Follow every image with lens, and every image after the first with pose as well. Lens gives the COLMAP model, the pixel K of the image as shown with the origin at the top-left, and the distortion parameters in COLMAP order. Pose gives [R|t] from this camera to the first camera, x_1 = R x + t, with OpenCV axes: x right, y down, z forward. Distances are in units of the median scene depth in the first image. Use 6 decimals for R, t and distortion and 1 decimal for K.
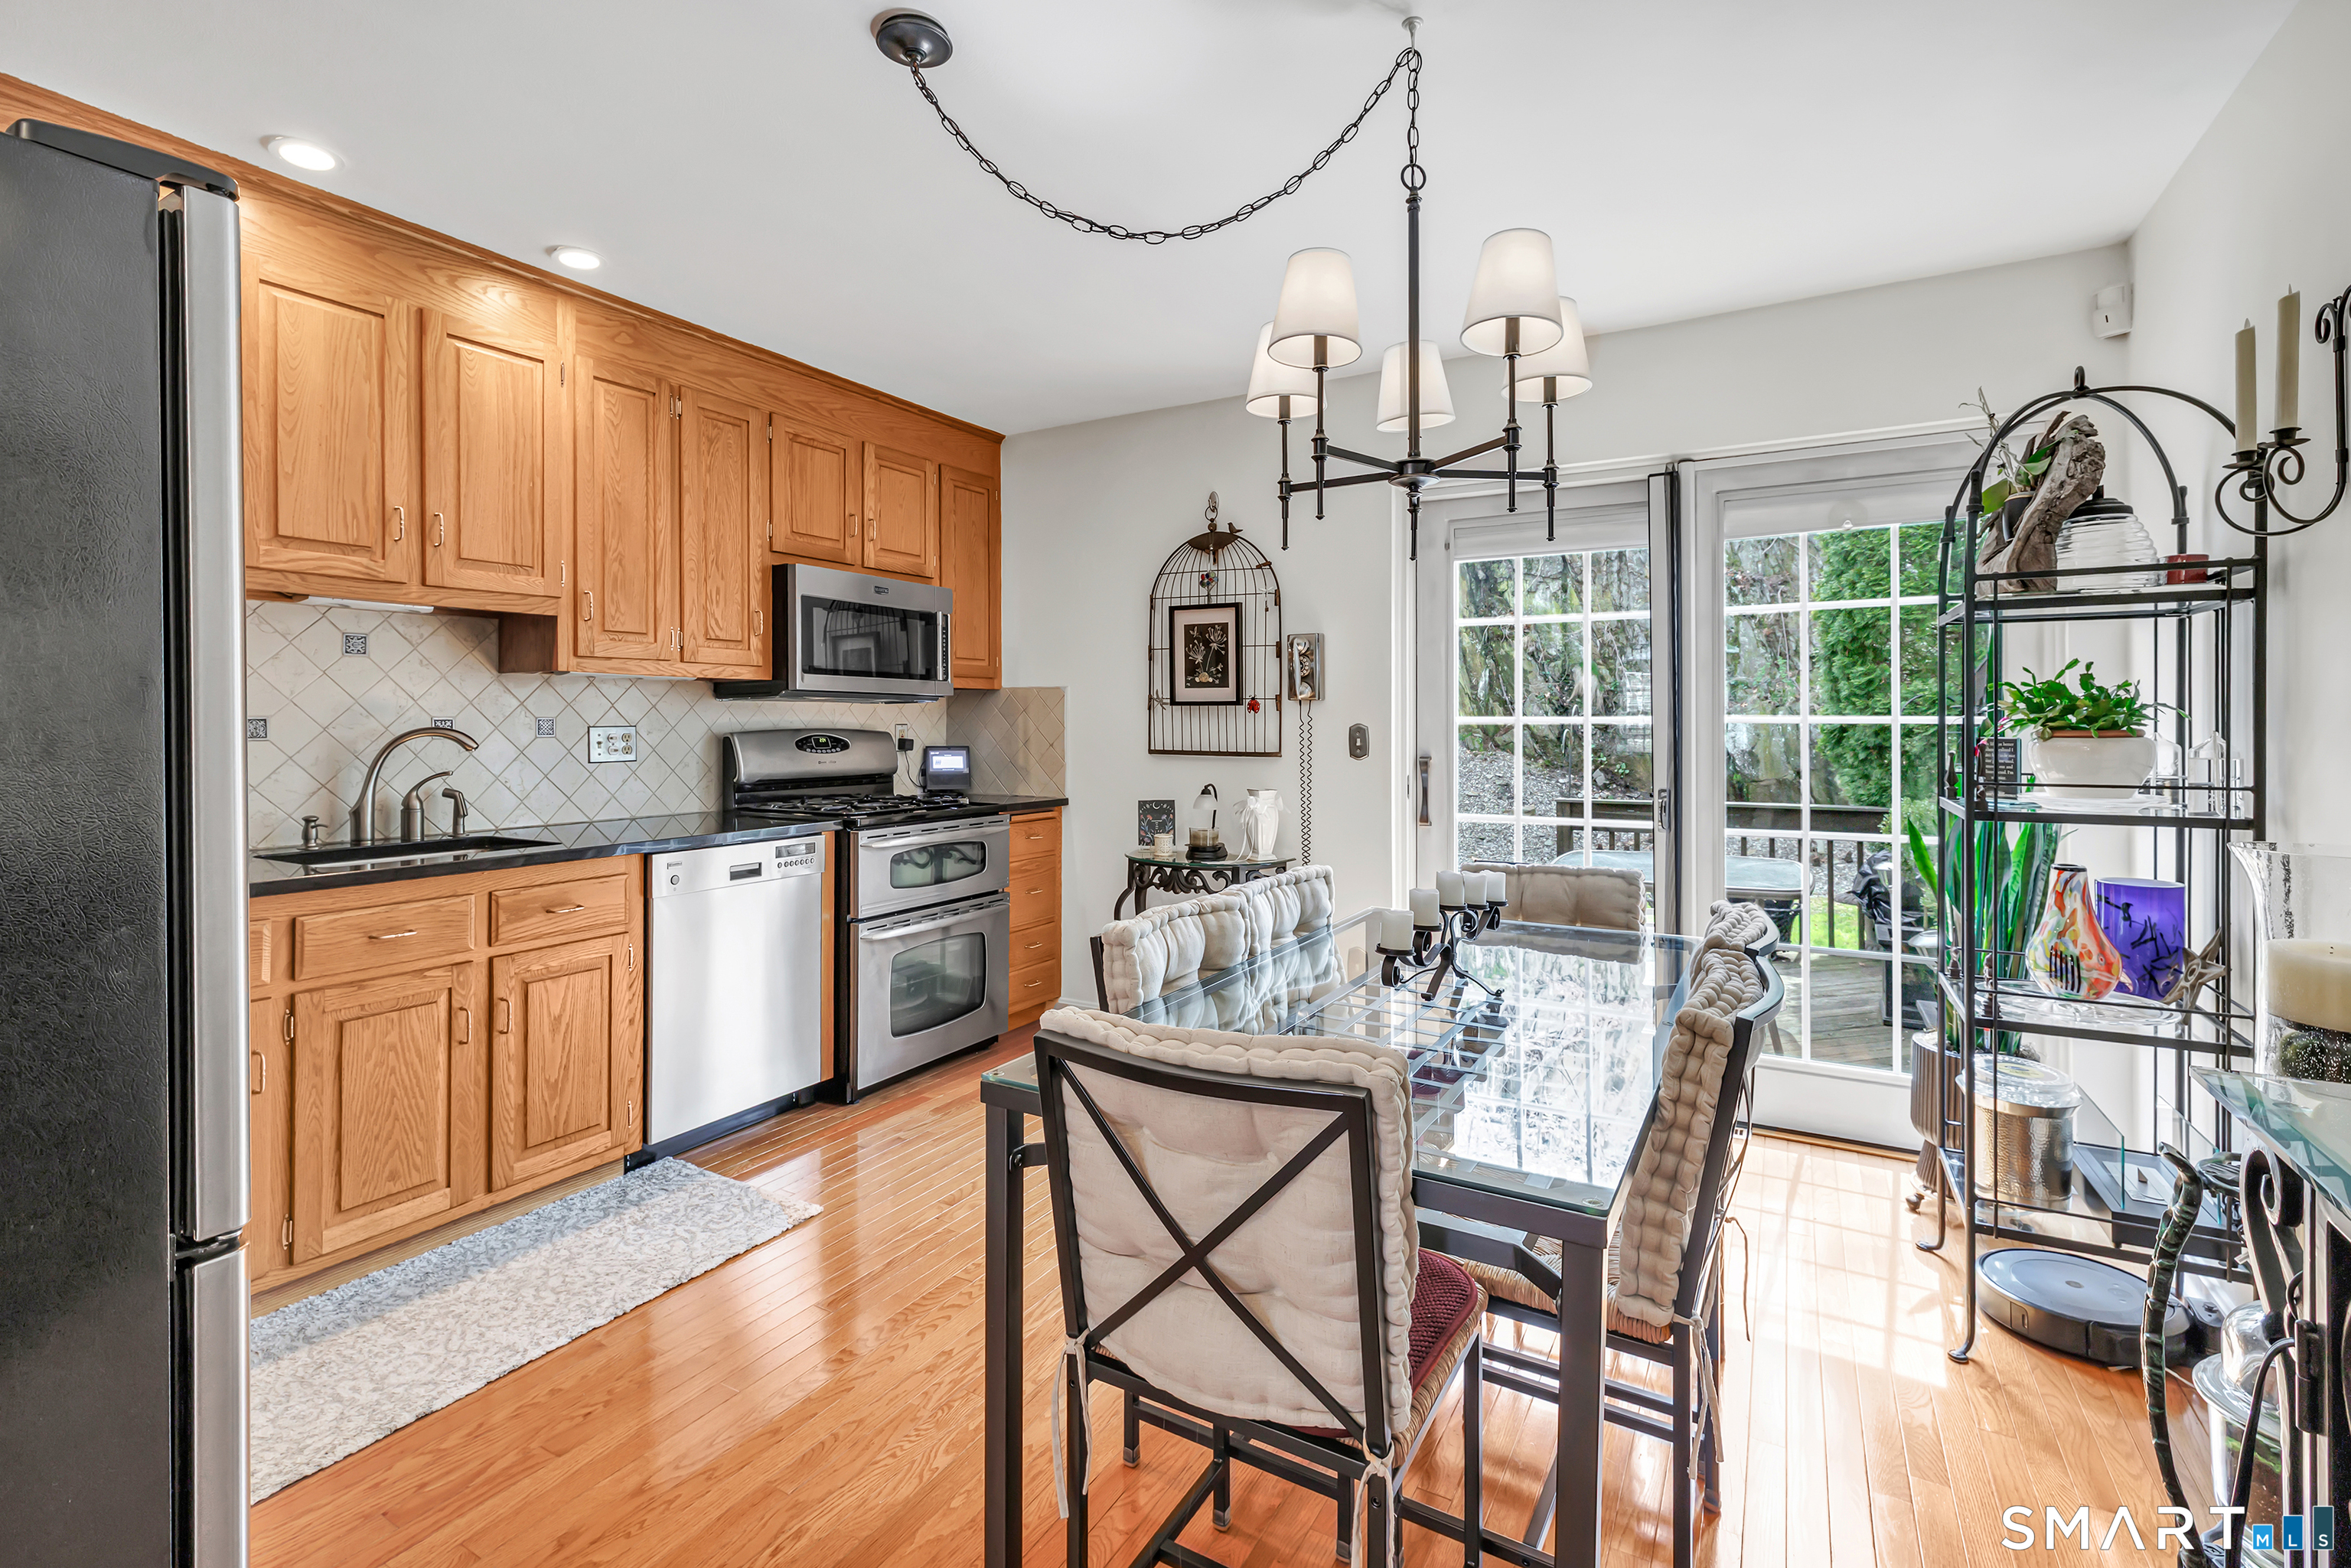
lens RADIAL K [[1069.3, 0, 1155.5], [0, 1069.3, 751.1], [0, 0, 1]] dist [0.000169, -0.000003]
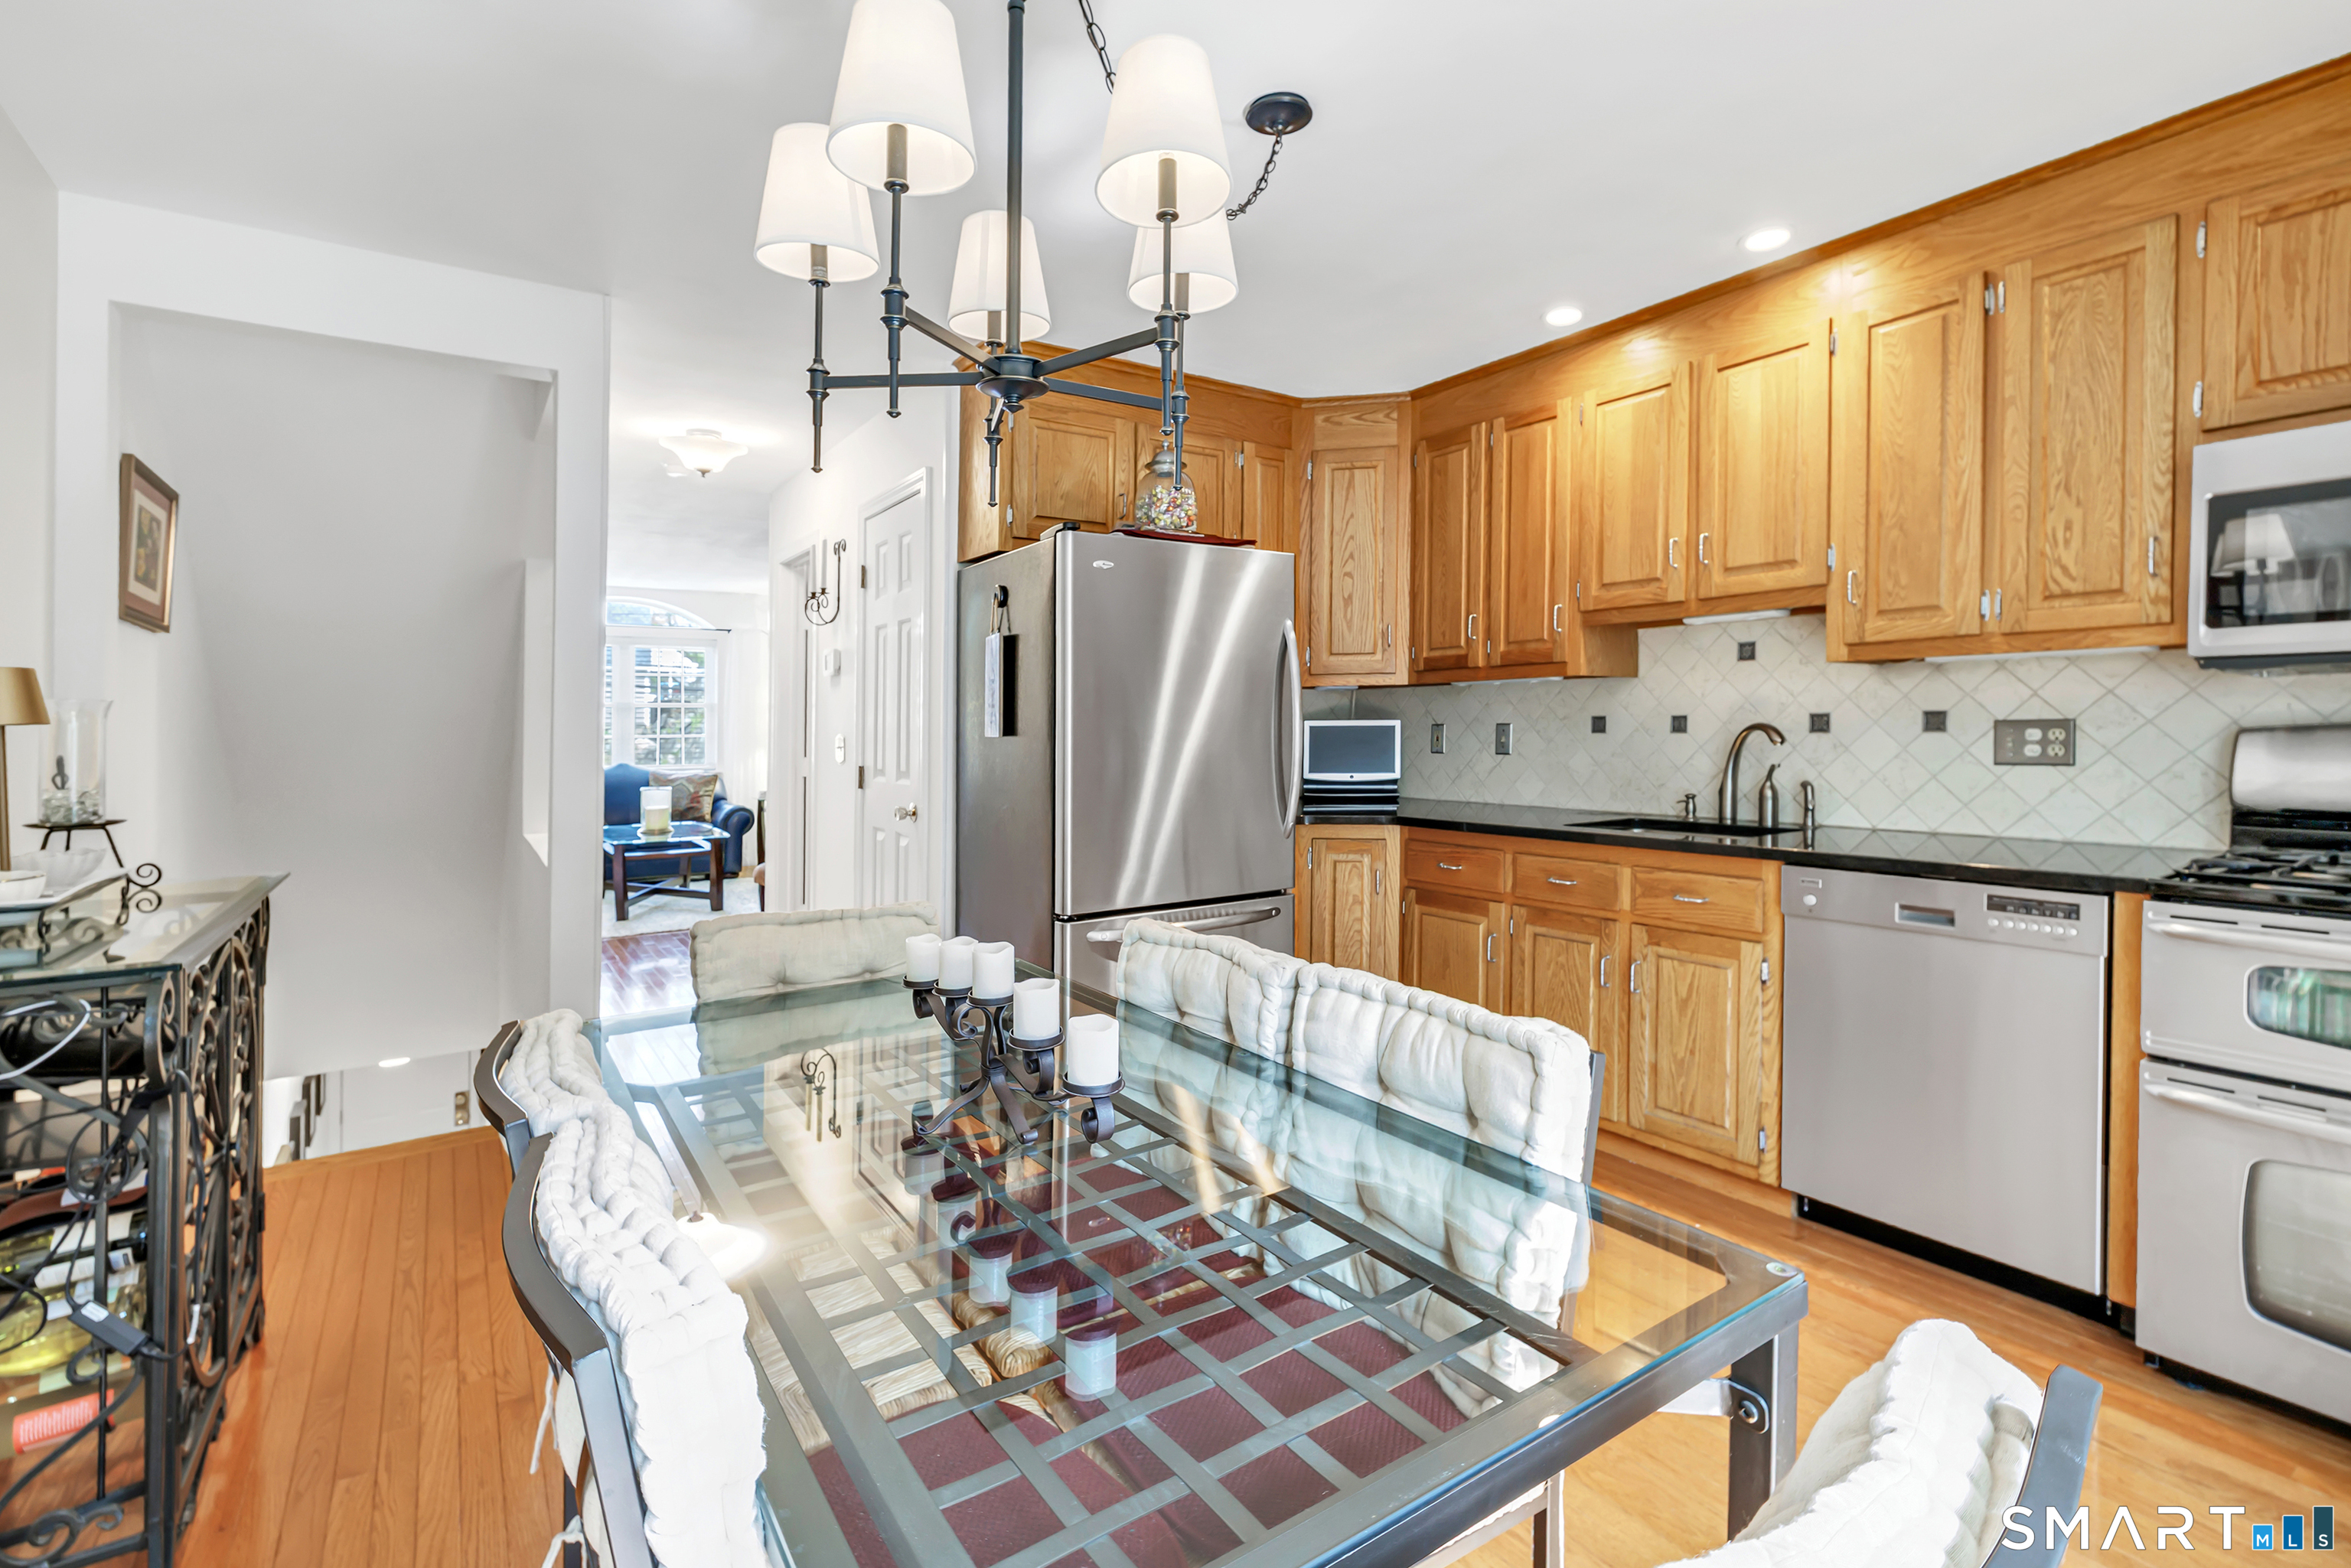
lens RADIAL K [[1078.9, 0, 1204.0], [0, 1078.9, 762.0], [0, 0, 1]] dist [0.000420, -0.000055]
pose [[-0.403316, 0.033534, -0.914446, 0.423571], [-0.013330, 0.999007, 0.042514, -0.016681], [0.914964, 0.029336, -0.402468, 0.701897]]
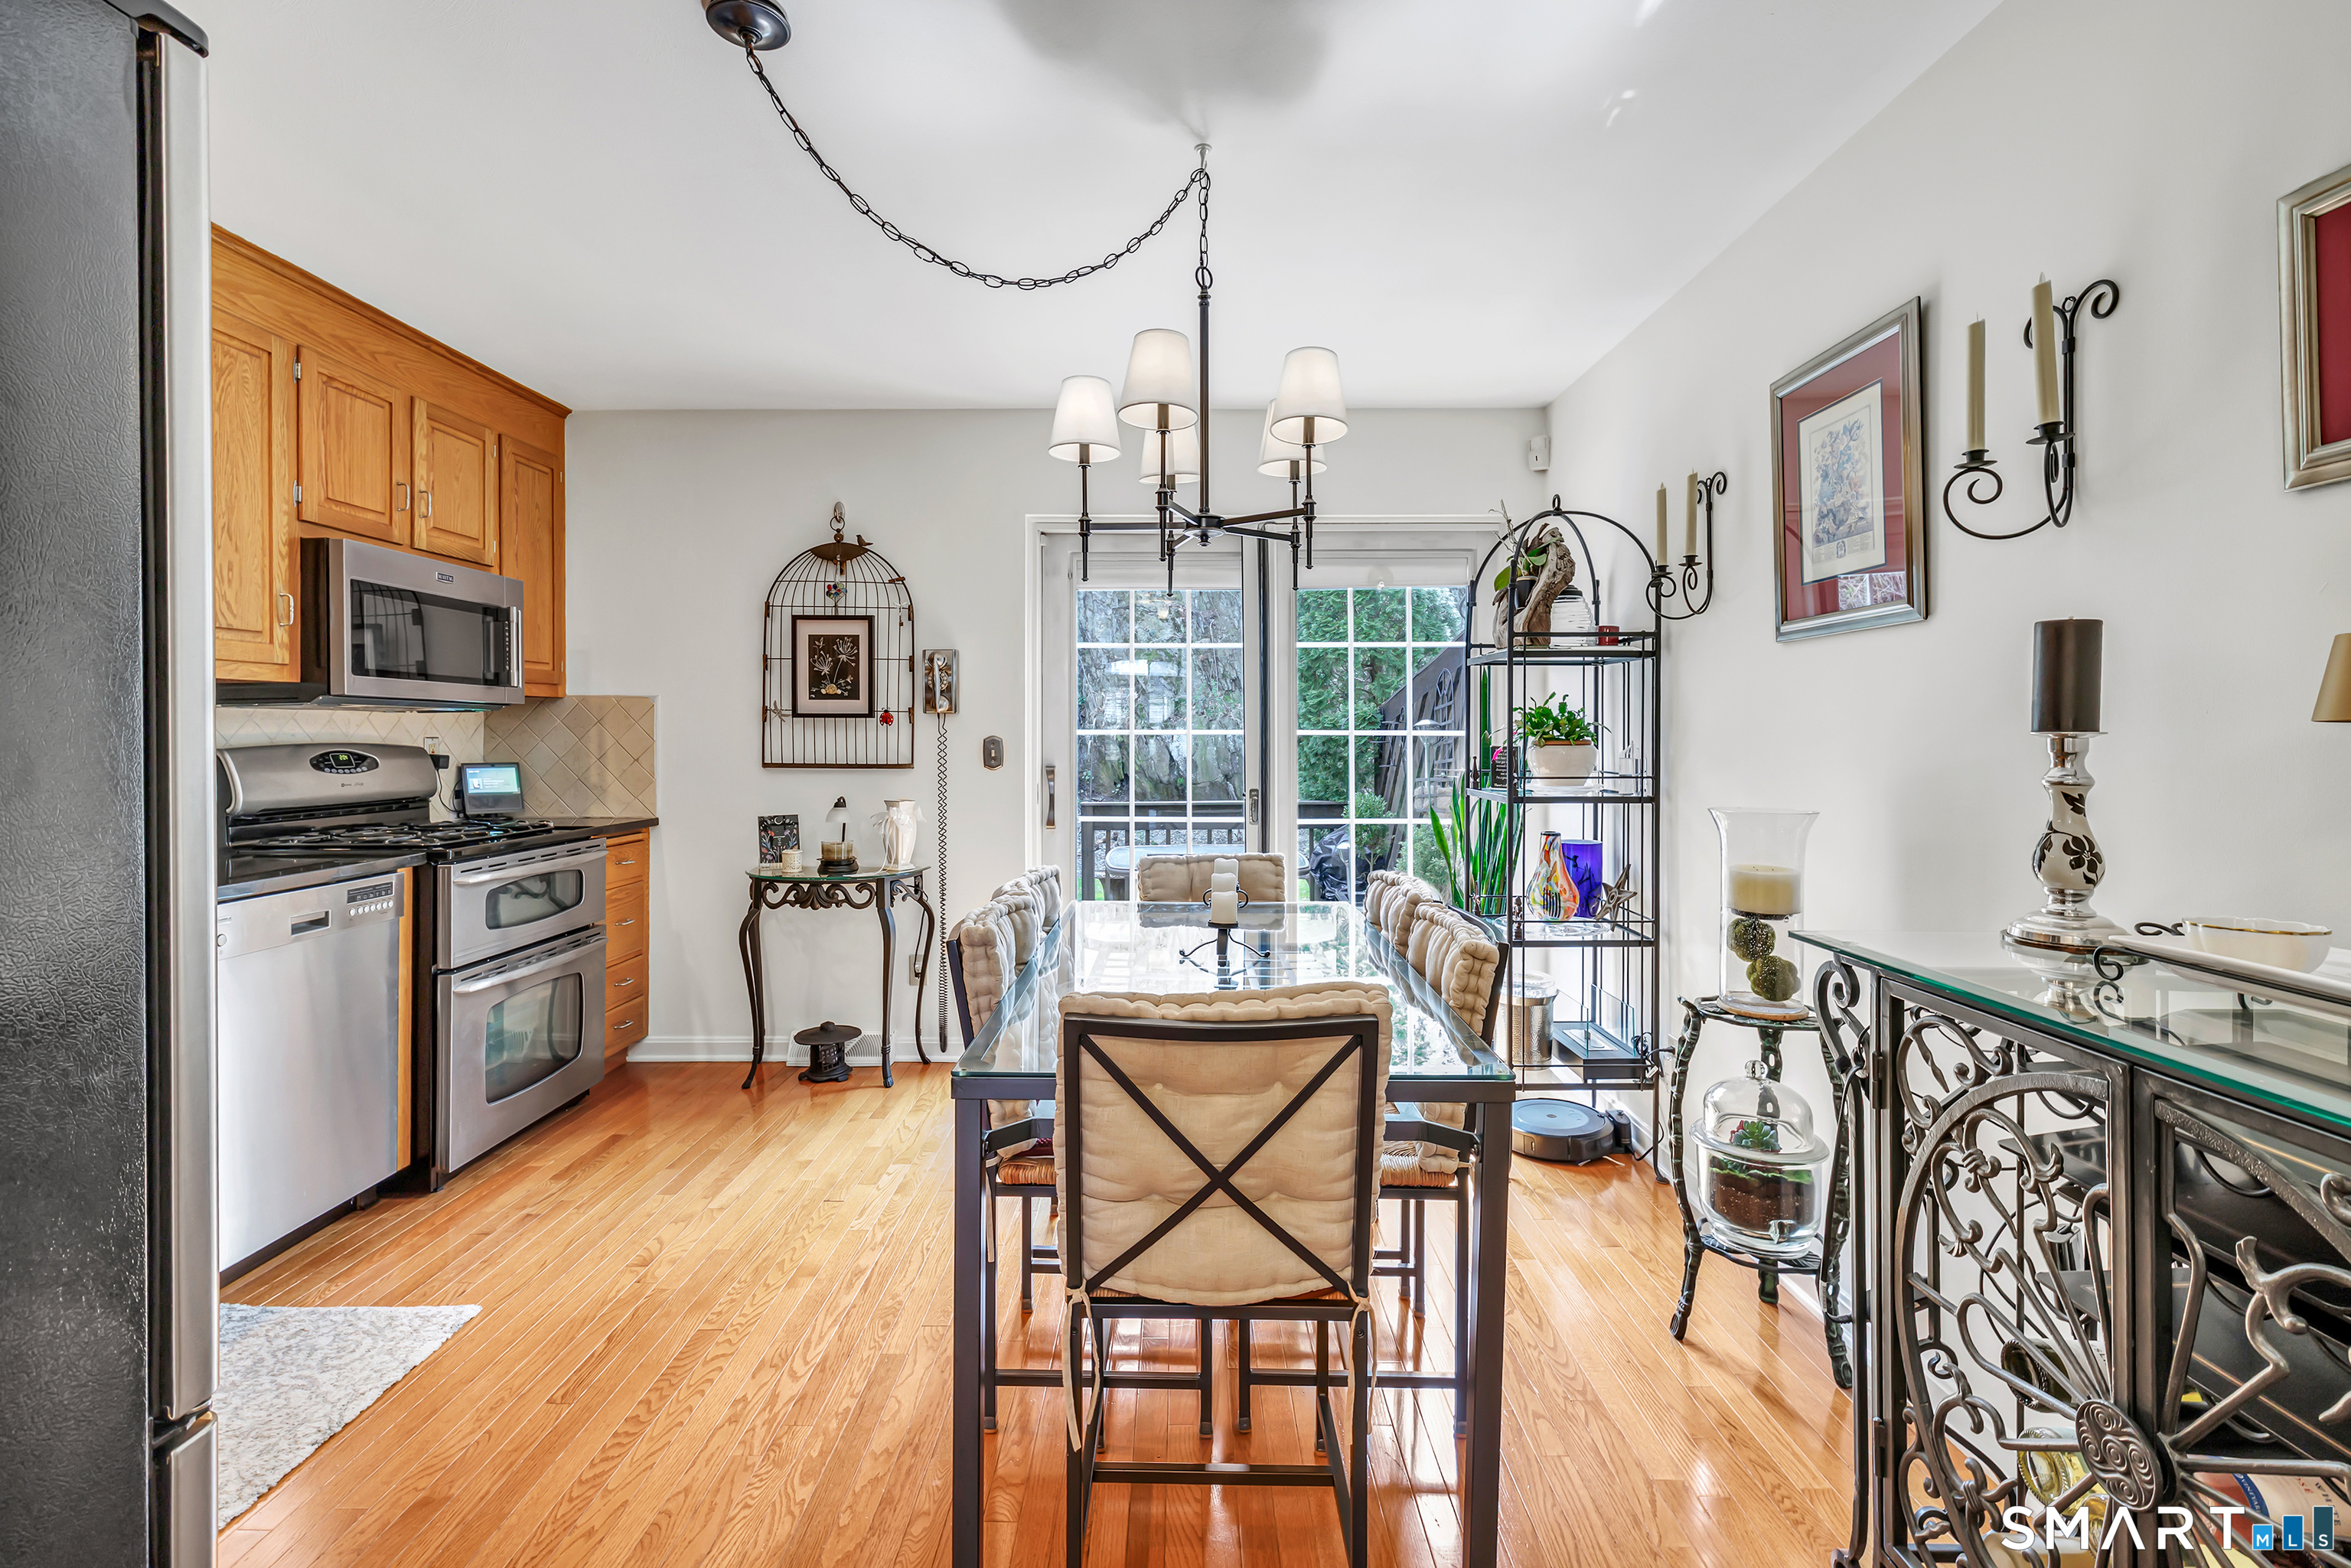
lens RADIAL K [[1058.4, 0, 1164.7], [0, 1058.4, 767.6], [0, 0, 1]] dist [-0.002559, 0.000139]
pose [[0.868062, -0.016036, 0.496196, -0.185503], [0.013619, 0.999871, 0.008488, -0.000836], [-0.496268, -0.000611, 0.868169, -0.000911]]
